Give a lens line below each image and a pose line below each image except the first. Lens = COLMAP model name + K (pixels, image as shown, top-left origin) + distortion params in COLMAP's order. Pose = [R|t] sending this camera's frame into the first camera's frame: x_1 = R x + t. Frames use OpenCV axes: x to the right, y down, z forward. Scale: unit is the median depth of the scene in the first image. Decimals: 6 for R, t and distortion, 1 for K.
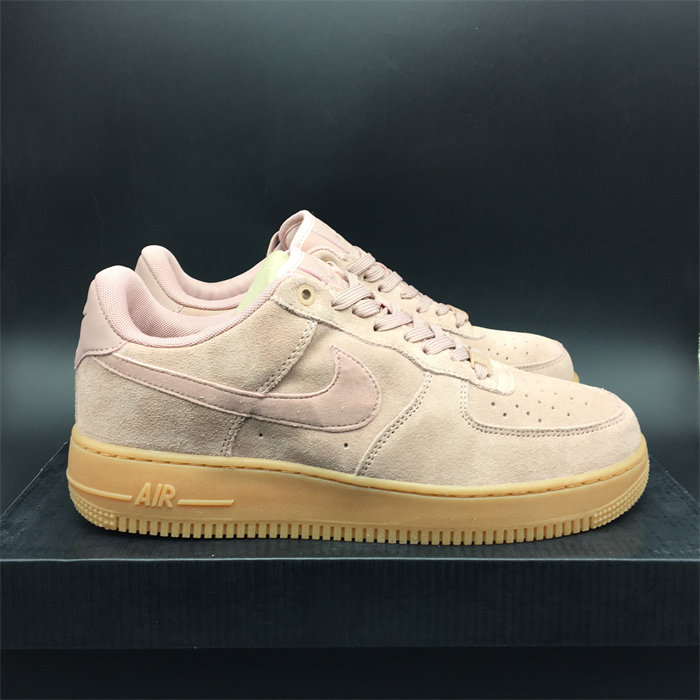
lens RADIAL K [[815.2, 0, 350.0], [0, 815.2, 350.0], [0, 0, 1]] dist [0.190169, -0.509746]
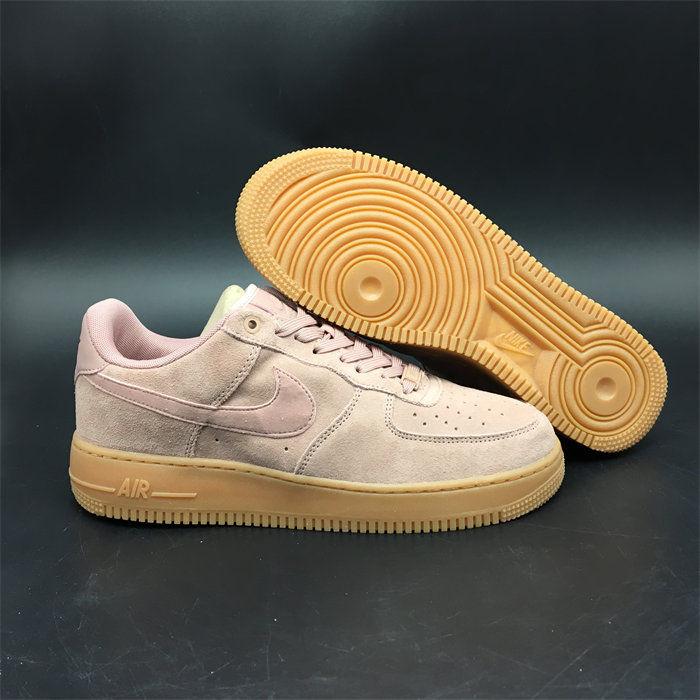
lens RADIAL K [[815.2, 0, 350.0], [0, 815.2, 350.0], [0, 0, 1]] dist [0.190169, -0.509746]
pose [[0.994677, -0.002149, -0.103020, 0.210587], [0.002856, 0.999973, 0.006715, -0.037011], [0.103003, -0.006974, 0.994657, -0.186506]]
